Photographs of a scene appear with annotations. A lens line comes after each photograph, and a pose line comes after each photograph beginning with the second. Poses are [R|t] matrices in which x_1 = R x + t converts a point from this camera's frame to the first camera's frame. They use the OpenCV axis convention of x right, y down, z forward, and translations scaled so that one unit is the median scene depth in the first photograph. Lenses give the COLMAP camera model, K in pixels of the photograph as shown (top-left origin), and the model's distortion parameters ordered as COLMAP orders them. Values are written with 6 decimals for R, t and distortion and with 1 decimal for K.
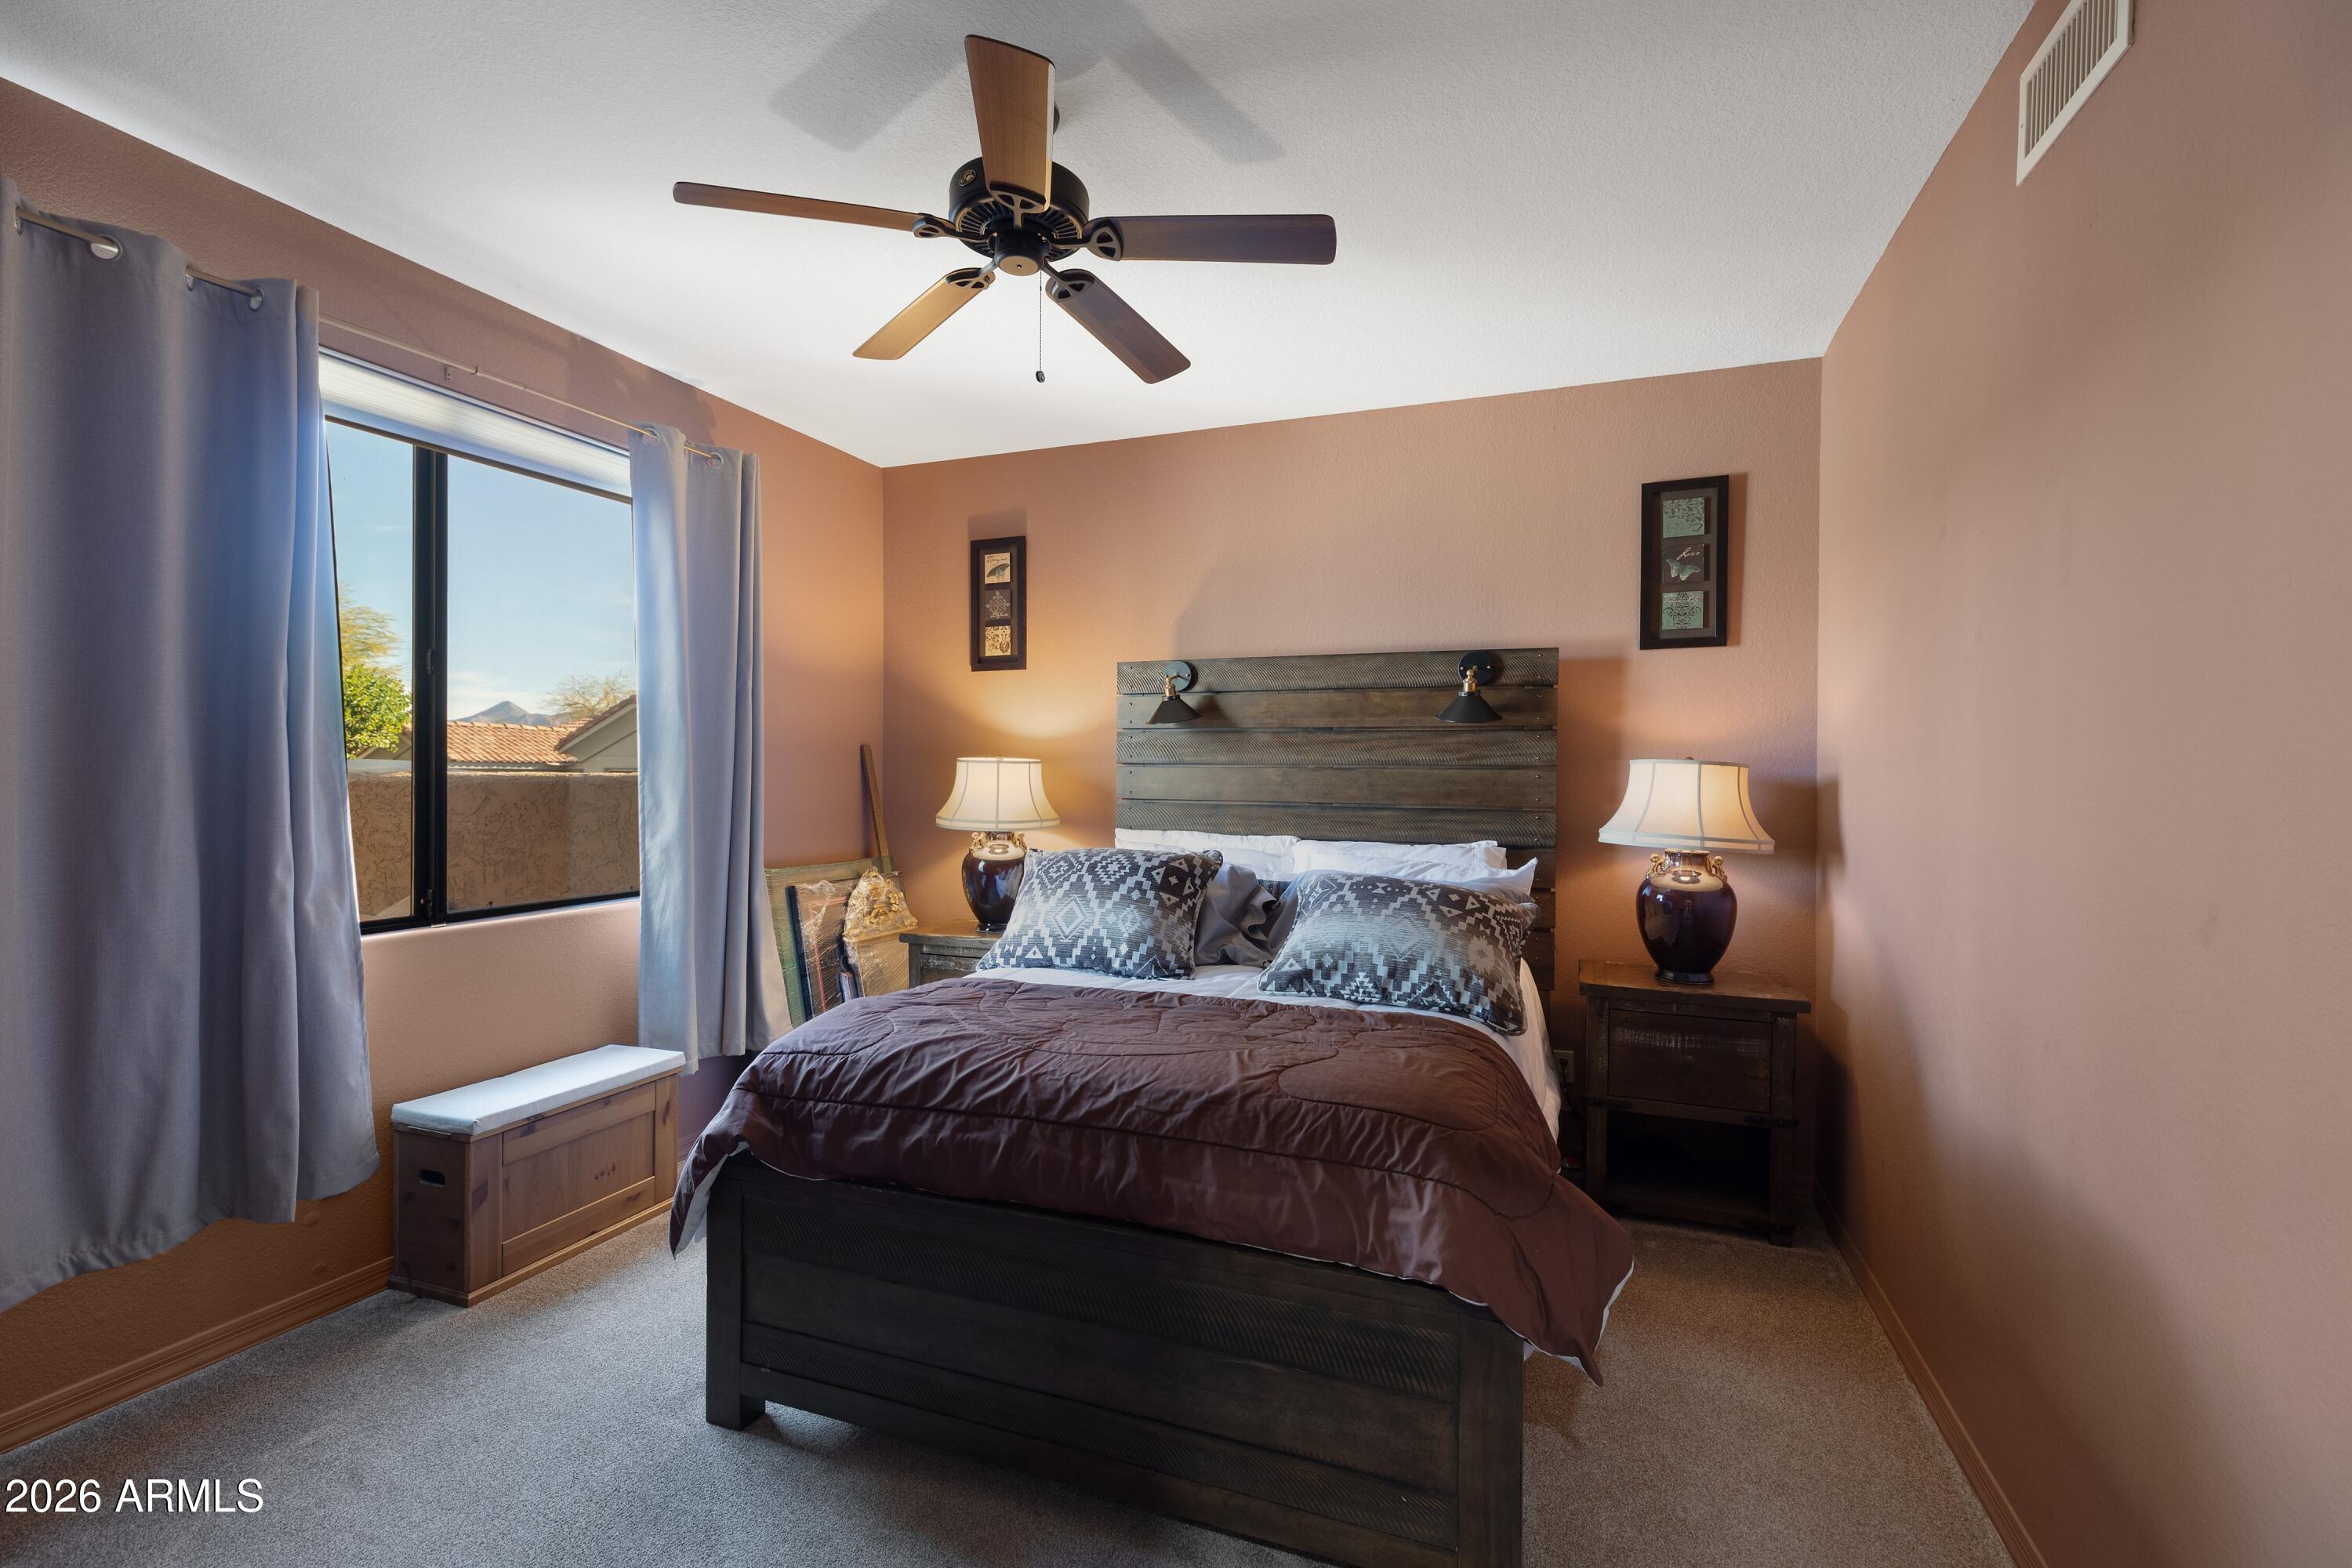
lens RADIAL K [[1049.3, 0, 1152.5], [0, 1049.3, 774.7], [0, 0, 1]] dist [0.004876, 0.000605]
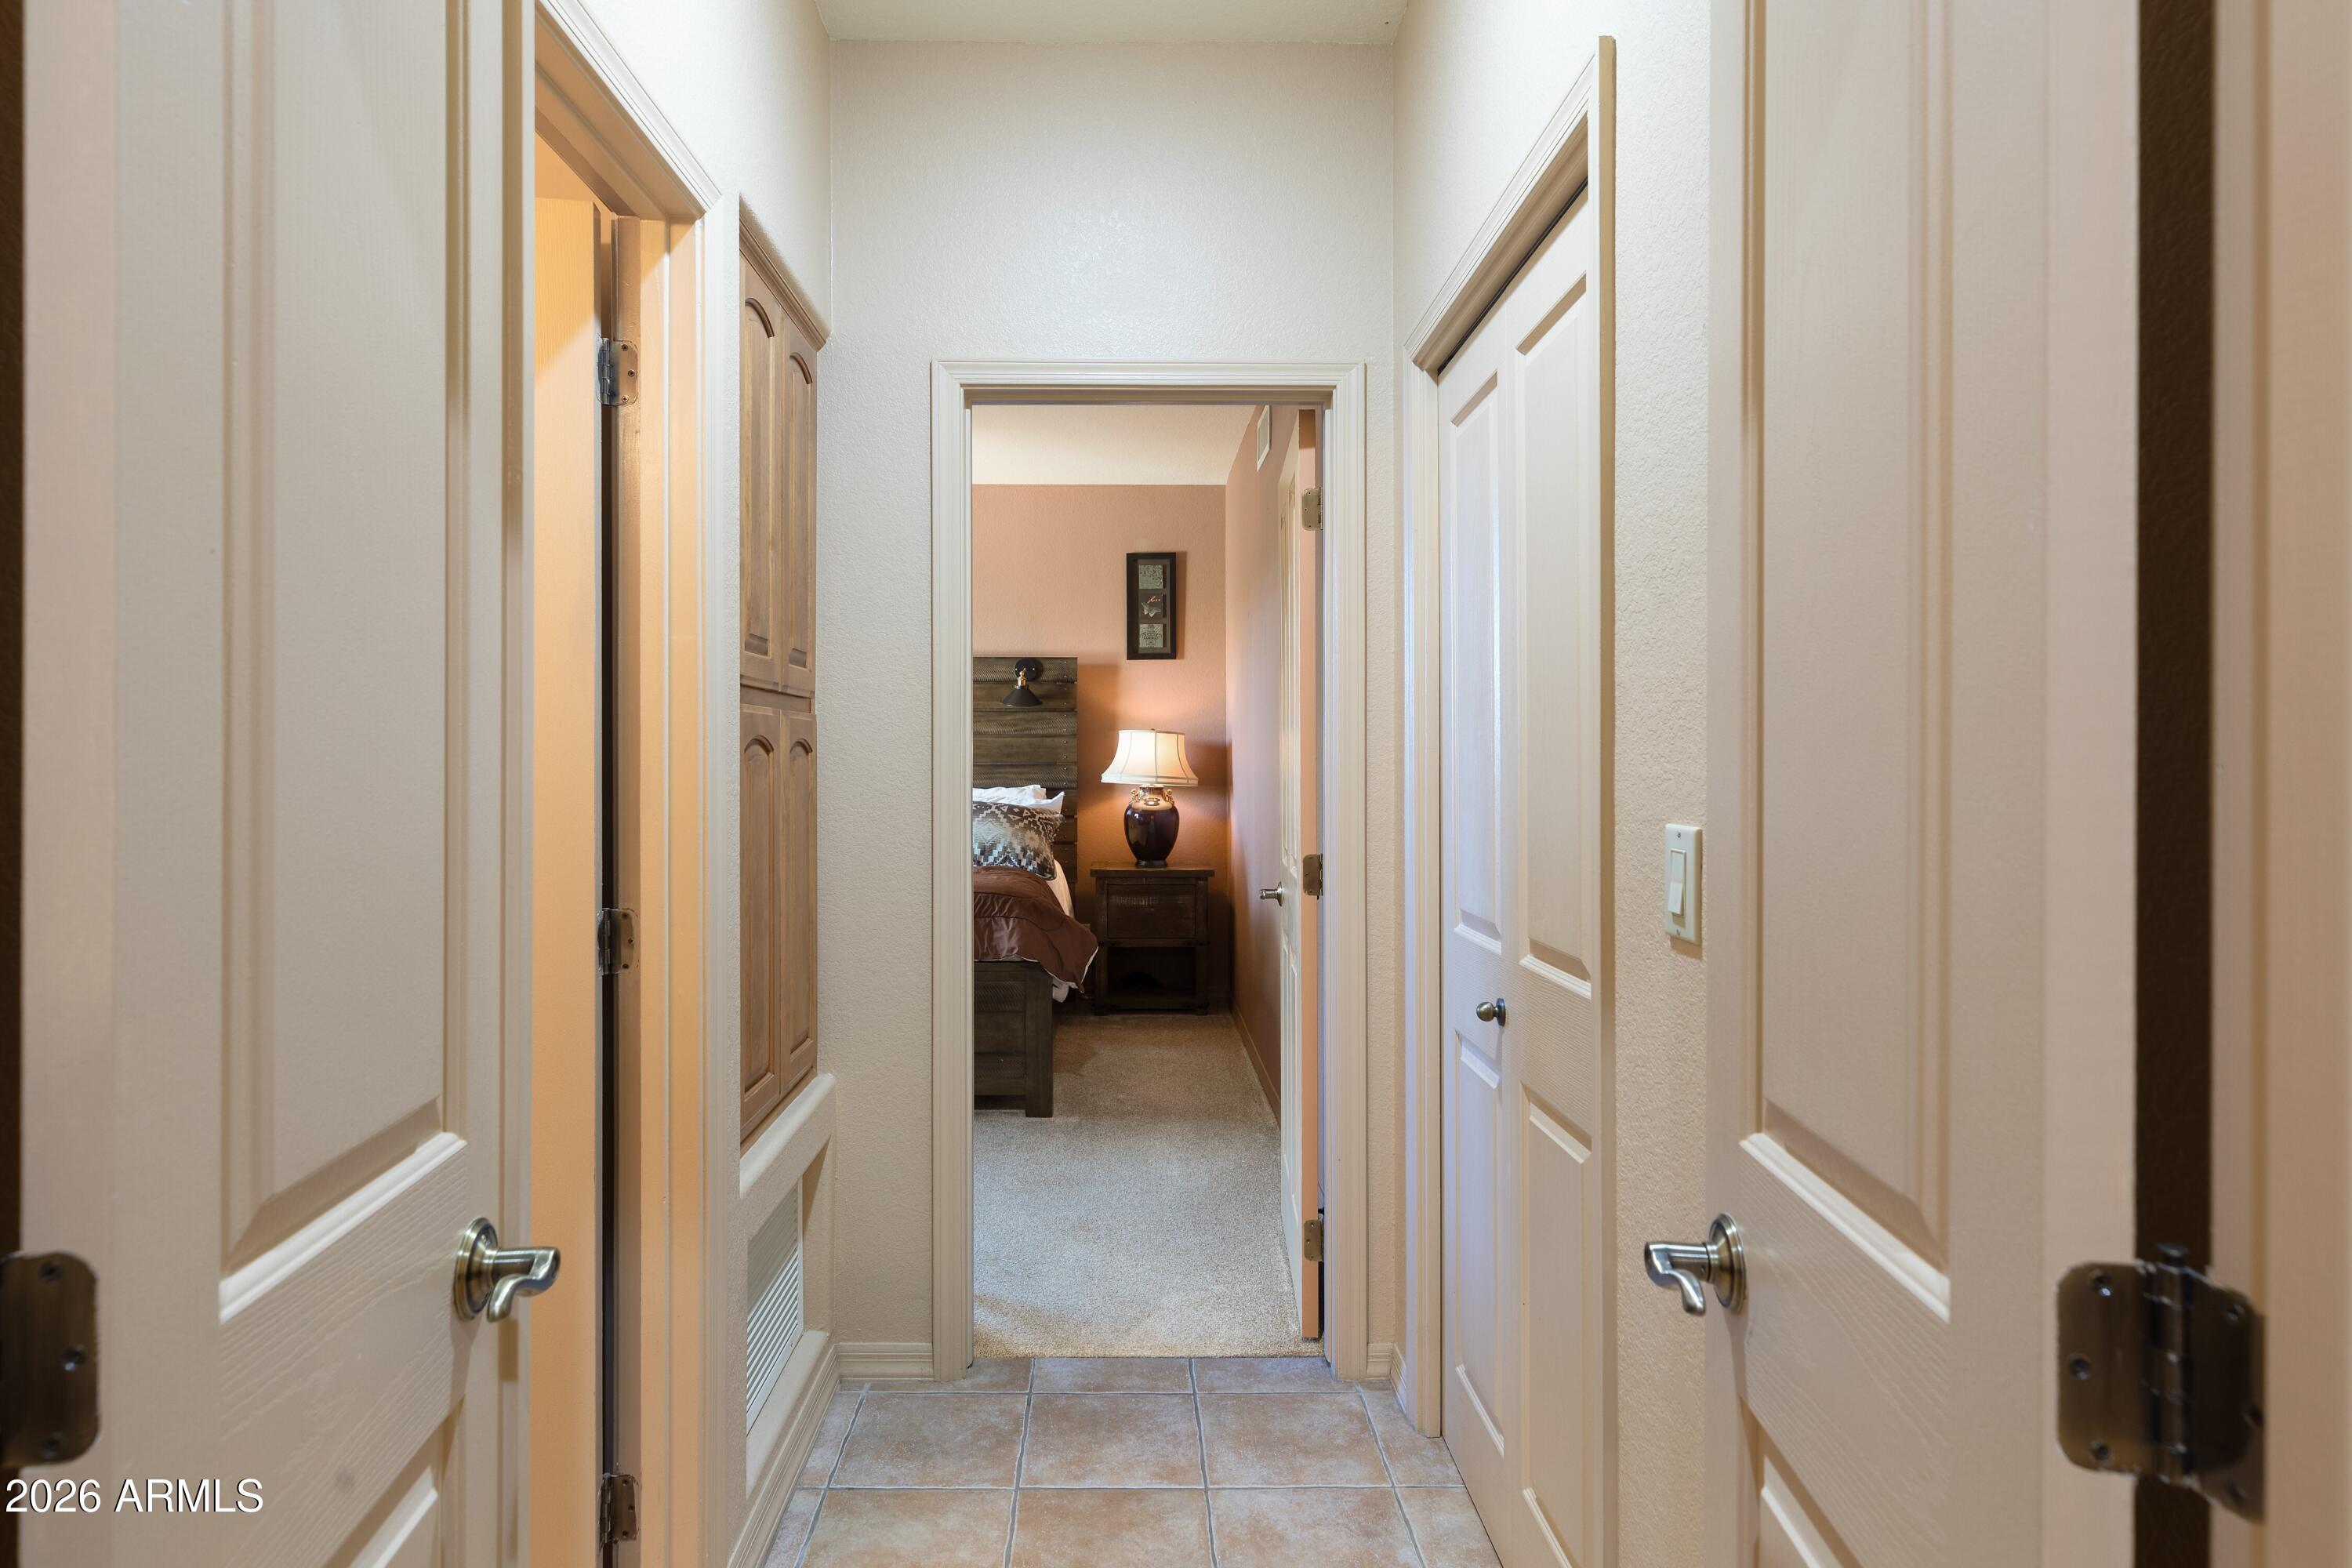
lens RADIAL K [[1049.3, 0, 1152.5], [0, 1049.3, 774.7], [0, 0, 1]] dist [0.004876, 0.000605]
pose [[0.912105, -0.018657, 0.409531, -0.155907], [0.009748, 0.999668, 0.023831, 0.015738], [-0.409840, -0.017744, 0.911985, -0.483444]]
